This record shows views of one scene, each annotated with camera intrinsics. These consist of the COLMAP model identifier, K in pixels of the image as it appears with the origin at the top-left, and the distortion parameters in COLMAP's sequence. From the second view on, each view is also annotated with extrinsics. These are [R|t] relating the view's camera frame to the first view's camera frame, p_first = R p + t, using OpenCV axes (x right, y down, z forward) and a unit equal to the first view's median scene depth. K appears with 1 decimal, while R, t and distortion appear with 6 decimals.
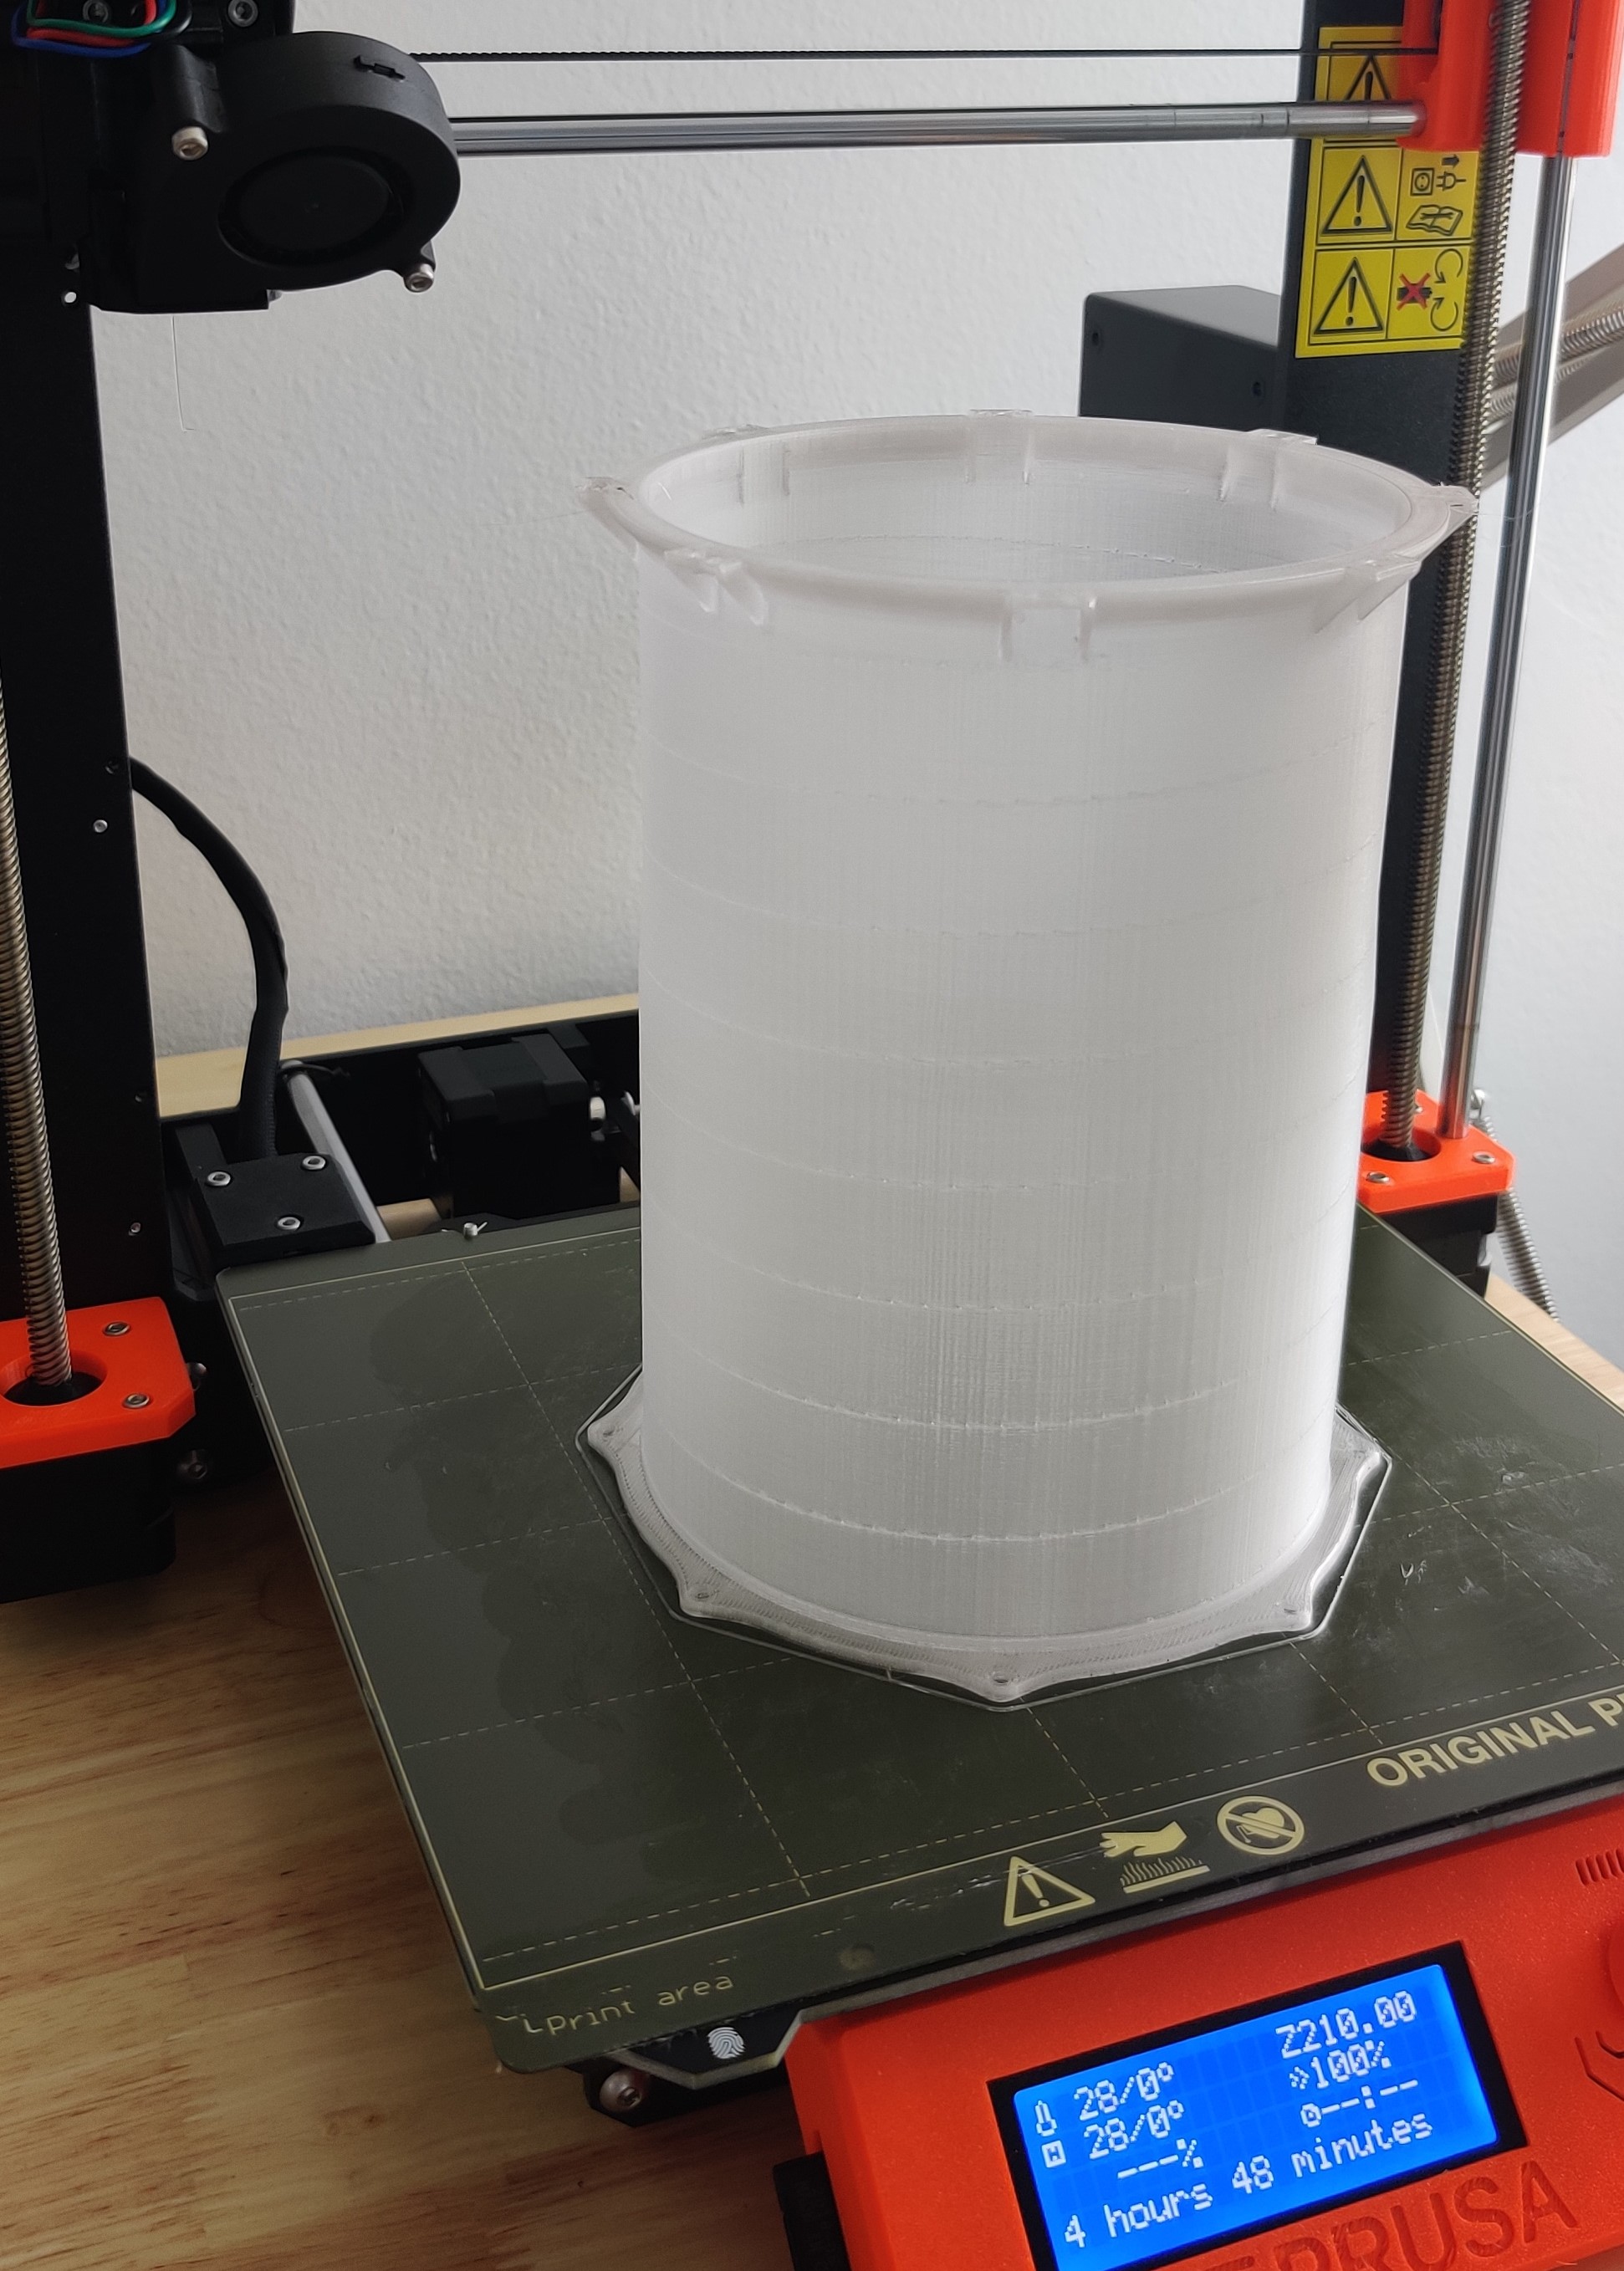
lens RADIAL K [[2777.2, 0, 760.0], [0, 2777.2, 954.1], [0, 0, 1]] dist [-0.150836, 0.490591]
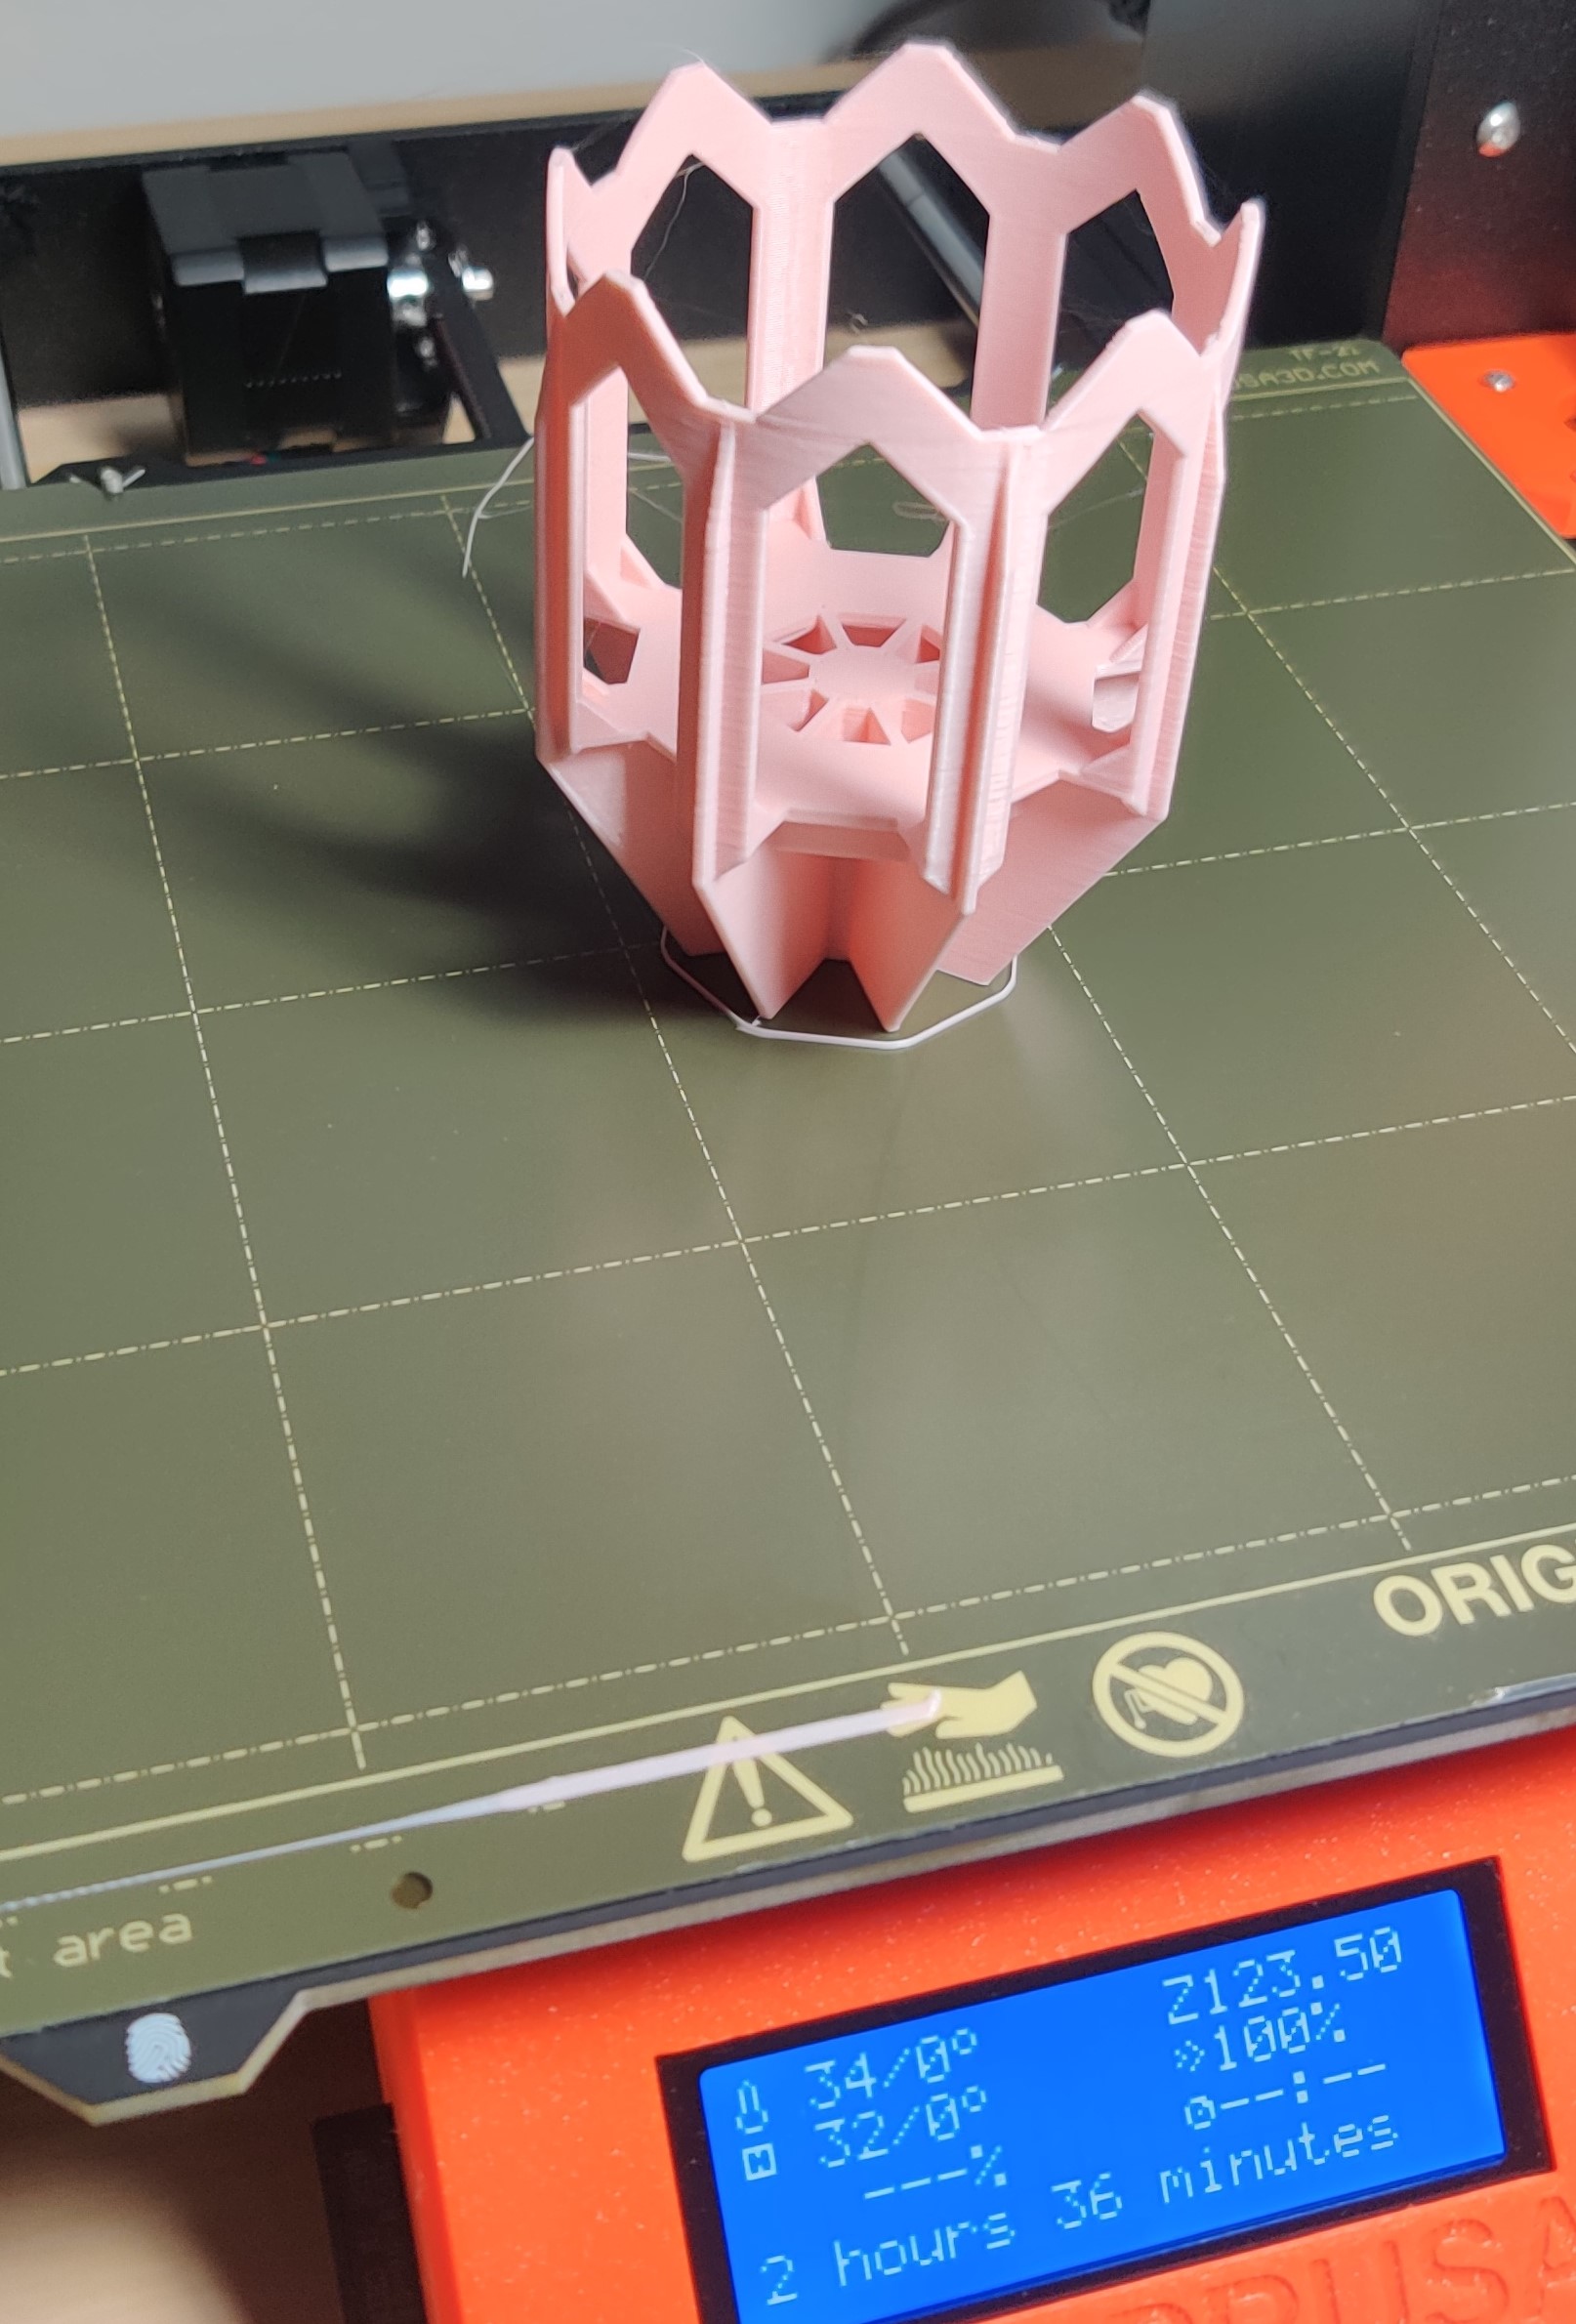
lens RADIAL K [[2934.9, 0, 657.3], [0, 2934.9, 1096.8], [0, 0, 1]] dist [-0.056957, 0.225493]
pose [[0.993909, 0.077320, -0.078527, 0.114100], [-0.048006, 0.945169, 0.323034, 0.003129], [0.099198, -0.317296, 0.943124, 0.446846]]
